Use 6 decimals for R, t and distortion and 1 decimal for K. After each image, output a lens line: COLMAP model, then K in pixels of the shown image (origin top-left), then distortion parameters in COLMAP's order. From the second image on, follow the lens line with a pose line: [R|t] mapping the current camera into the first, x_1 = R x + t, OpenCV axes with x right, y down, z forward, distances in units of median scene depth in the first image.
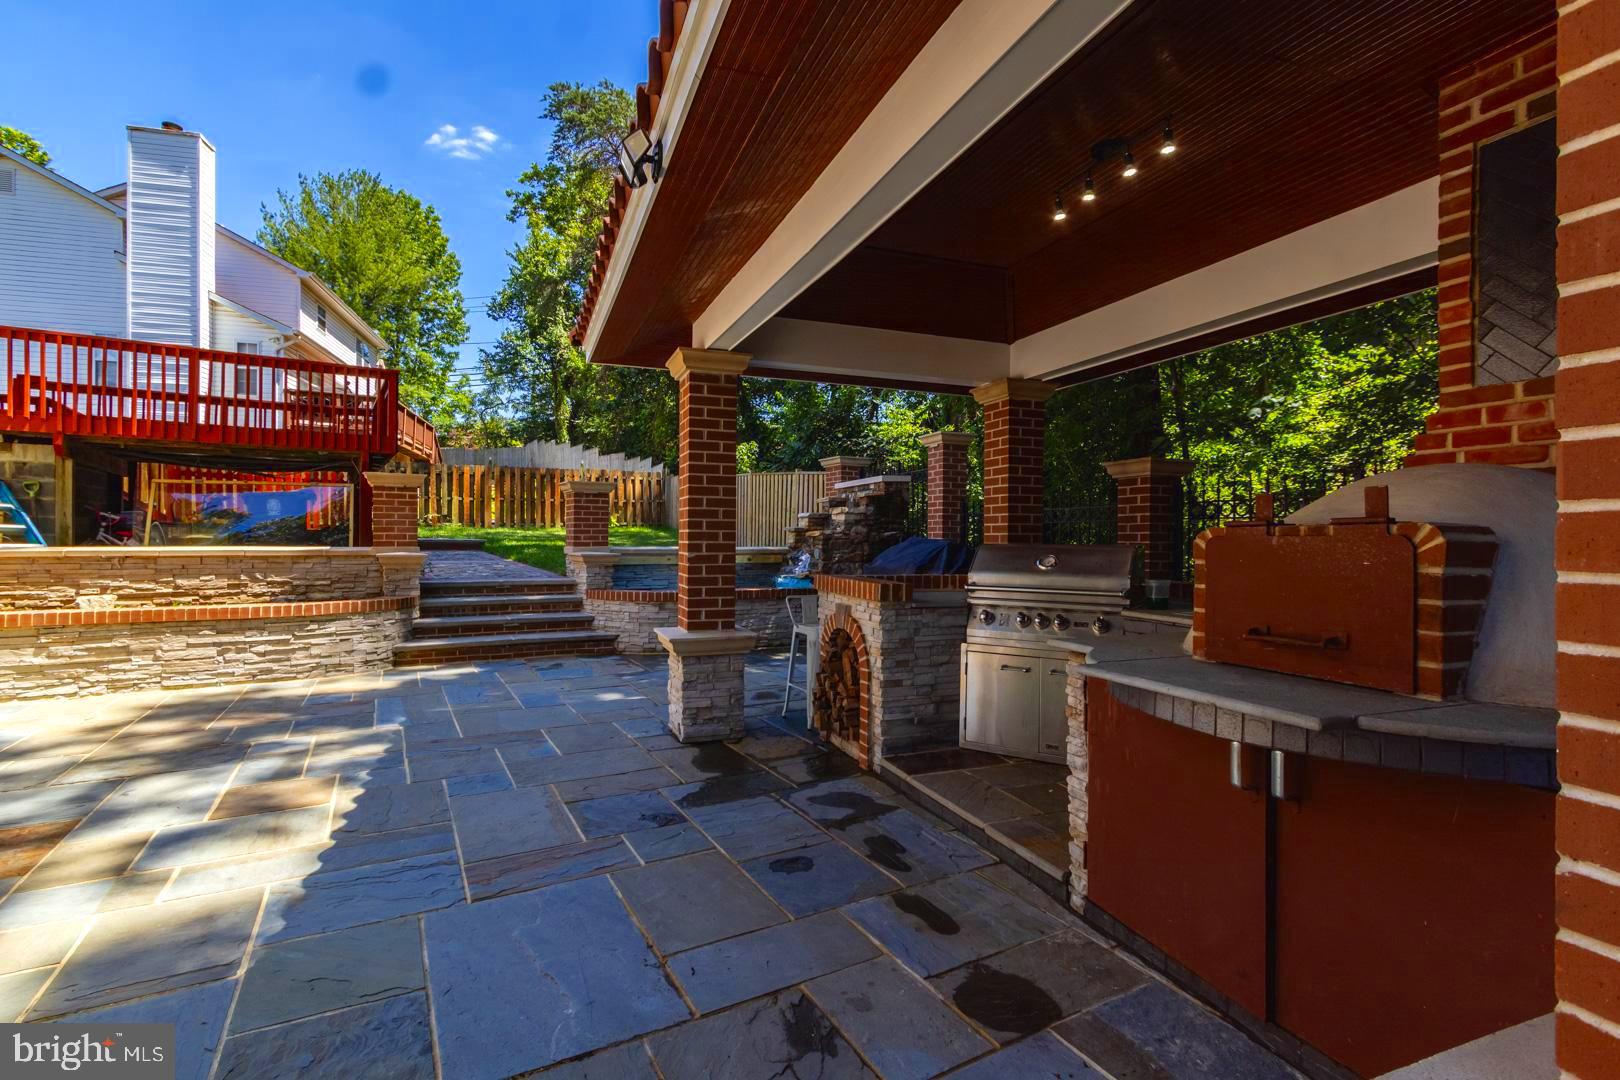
lens RADIAL K [[756.7, 0, 807.4], [0, 756.7, 518.5], [0, 0, 1]] dist [0.001782, 0.000207]
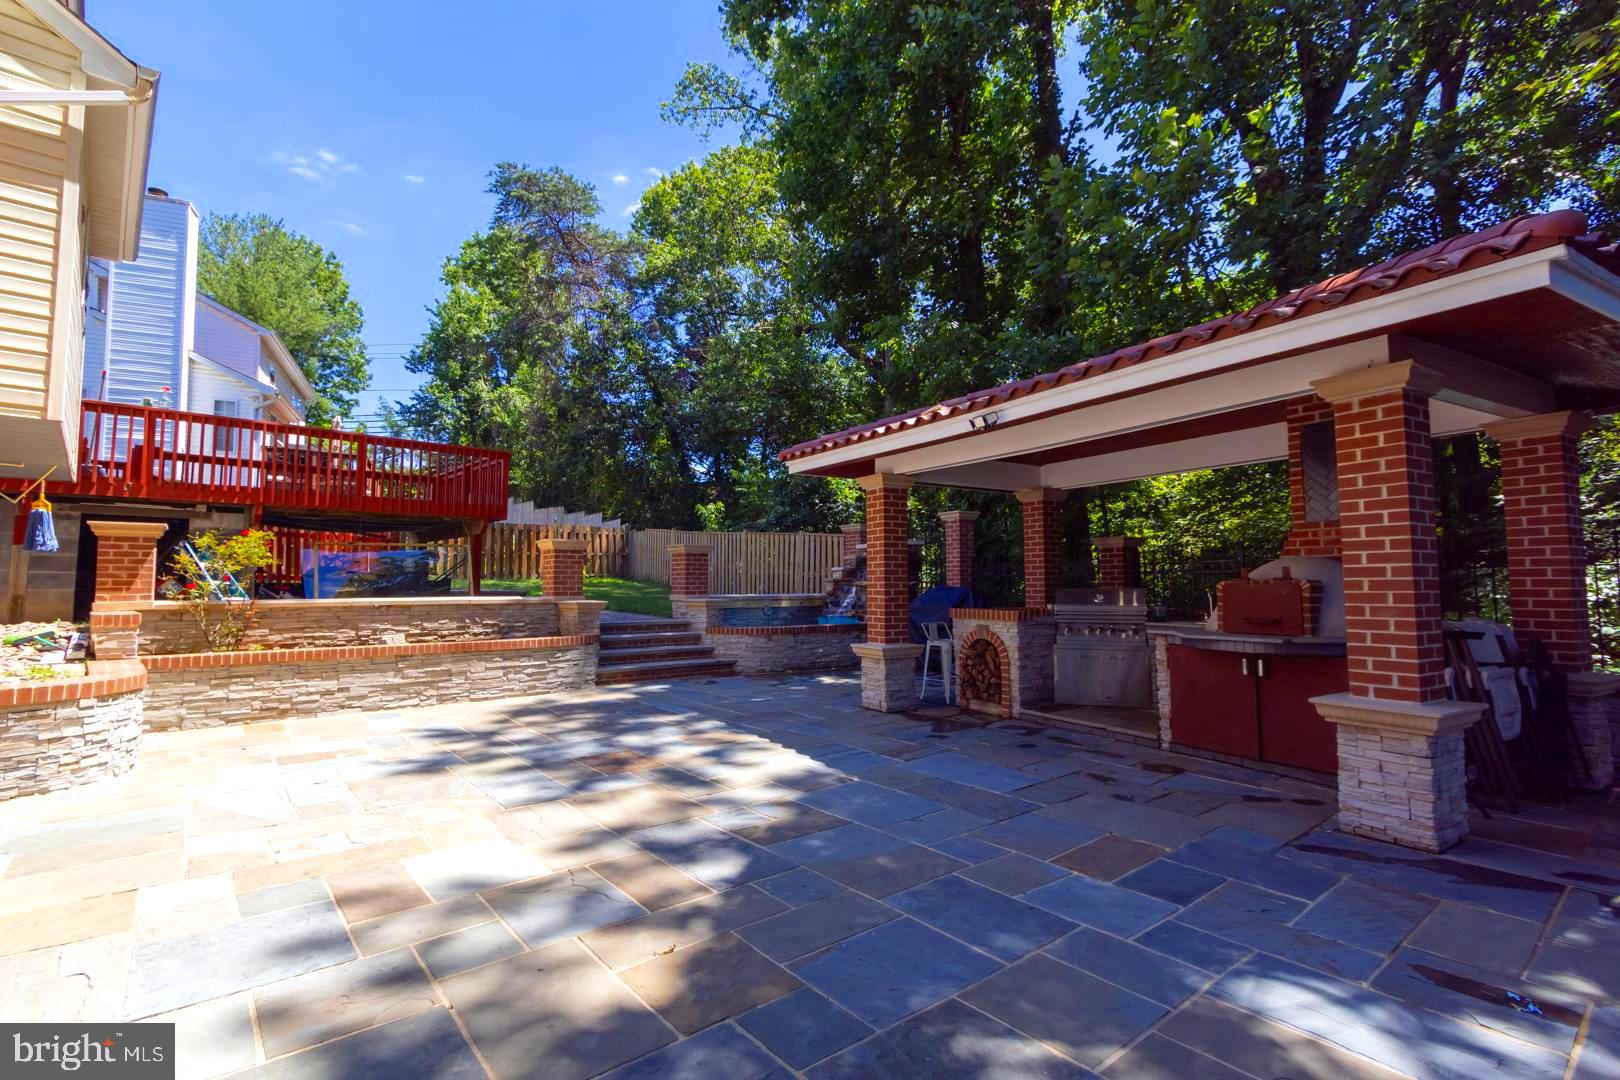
lens RADIAL K [[762.2, 0, 806.9], [0, 762.2, 512.5], [0, 0, 1]] dist [0.000984, 0.000009]
pose [[0.982704, 0.008749, 0.184976, -0.306742], [0.004261, 0.997551, -0.069818, -0.010149], [-0.185134, 0.069398, 0.980260, -0.296116]]
